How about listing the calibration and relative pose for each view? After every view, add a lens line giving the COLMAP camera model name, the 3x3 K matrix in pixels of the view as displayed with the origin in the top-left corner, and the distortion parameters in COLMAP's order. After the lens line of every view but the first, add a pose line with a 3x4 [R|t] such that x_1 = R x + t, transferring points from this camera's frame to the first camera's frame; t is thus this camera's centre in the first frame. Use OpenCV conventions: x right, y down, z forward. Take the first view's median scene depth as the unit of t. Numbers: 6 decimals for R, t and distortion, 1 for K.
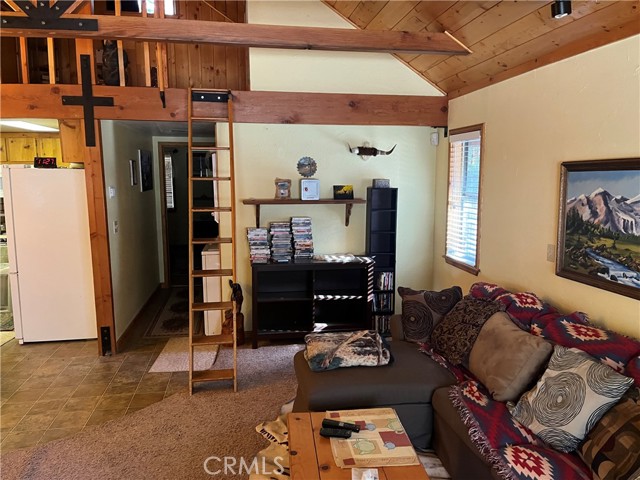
lens RADIAL K [[485.6, 0, 333.3], [0, 485.6, 245.5], [0, 0, 1]] dist [0.071925, -0.087597]
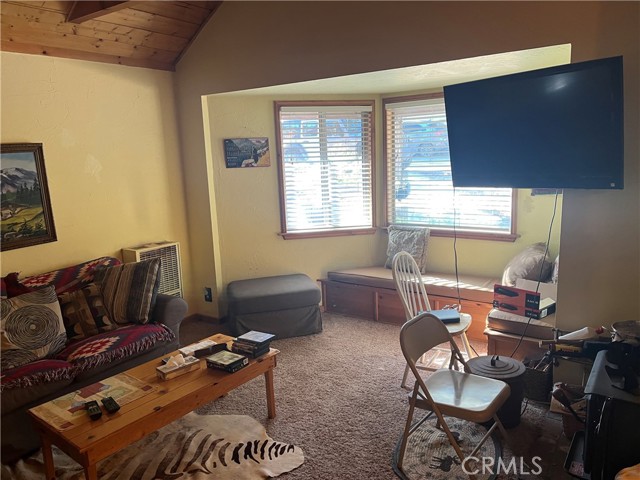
lens RADIAL K [[485.6, 0, 319.6], [0, 485.6, 240.3], [0, 0, 1]] dist [0.071925, -0.087597]
pose [[-0.700635, -0.104470, 0.705830, -1.052184], [0.144702, 0.947863, 0.283931, -0.182558], [-0.698693, 0.301067, -0.648989, 1.336455]]
